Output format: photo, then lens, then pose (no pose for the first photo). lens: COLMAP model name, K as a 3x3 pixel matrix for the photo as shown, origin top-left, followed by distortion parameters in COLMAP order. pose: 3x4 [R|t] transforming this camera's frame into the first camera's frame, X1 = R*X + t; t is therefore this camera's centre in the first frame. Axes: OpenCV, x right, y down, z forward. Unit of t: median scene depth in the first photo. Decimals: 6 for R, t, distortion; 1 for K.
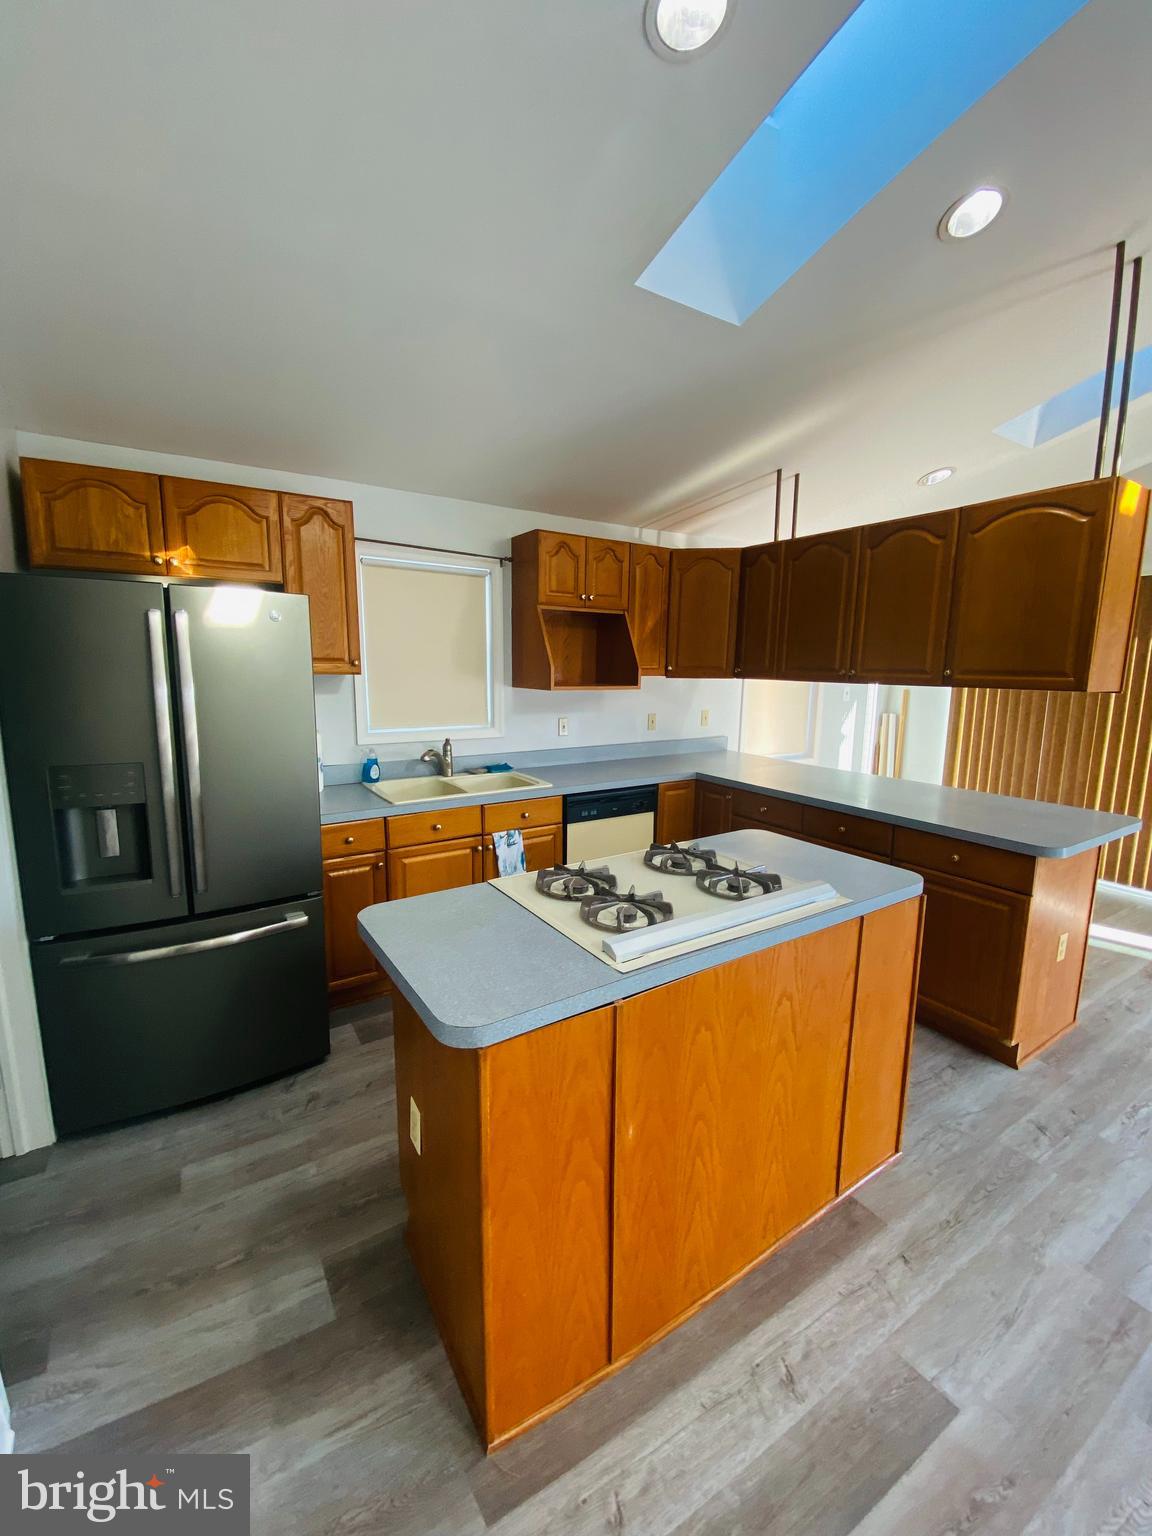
lens RADIAL K [[621.7, 0, 572.7], [0, 621.7, 765.0], [0, 0, 1]] dist [0.022594, -0.022429]
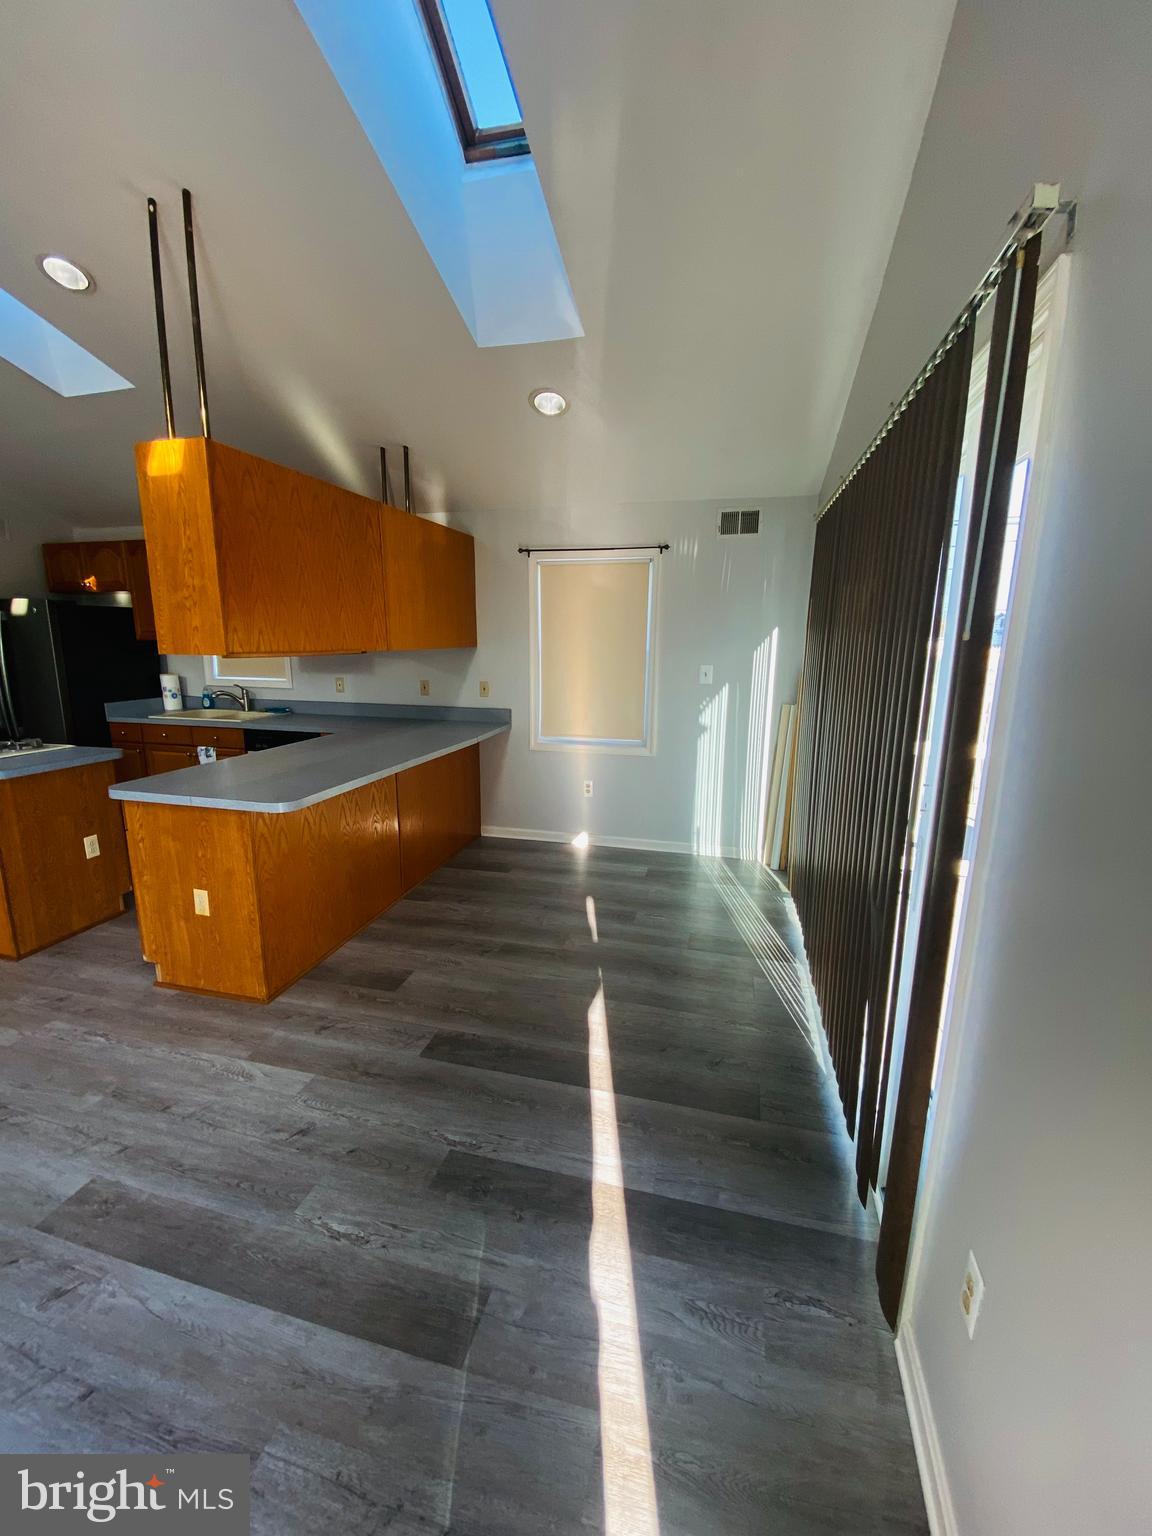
lens RADIAL K [[621.7, 0, 572.7], [0, 621.7, 765.0], [0, 0, 1]] dist [0.022594, -0.022429]
pose [[0.687940, 0.141911, -0.711759, 1.899324], [-0.118162, 0.989513, 0.083083, -0.096328], [0.716084, 0.026947, 0.697493, 0.699280]]
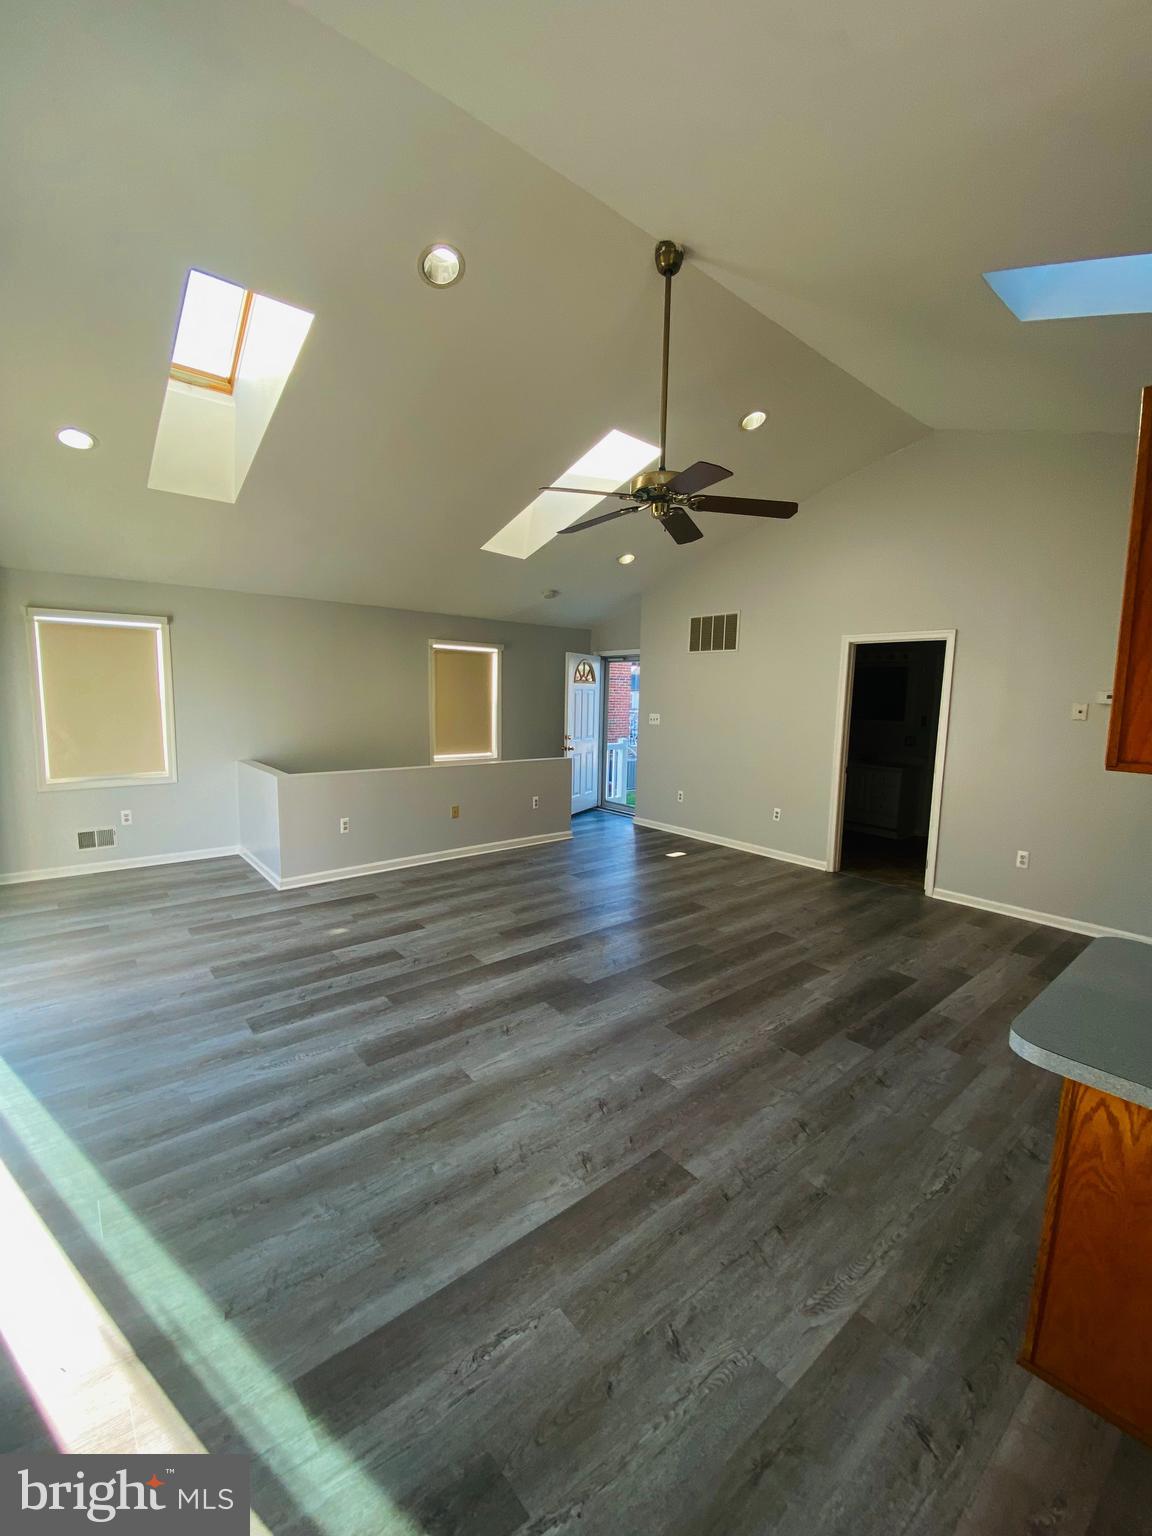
lens RADIAL K [[621.7, 0, 572.7], [0, 621.7, 765.0], [0, 0, 1]] dist [0.022594, -0.022429]
pose [[-0.991694, -0.013795, -0.127881, 1.364440], [-0.047003, 0.964335, 0.260478, -0.229800], [0.119727, 0.264325, -0.956973, 1.424600]]
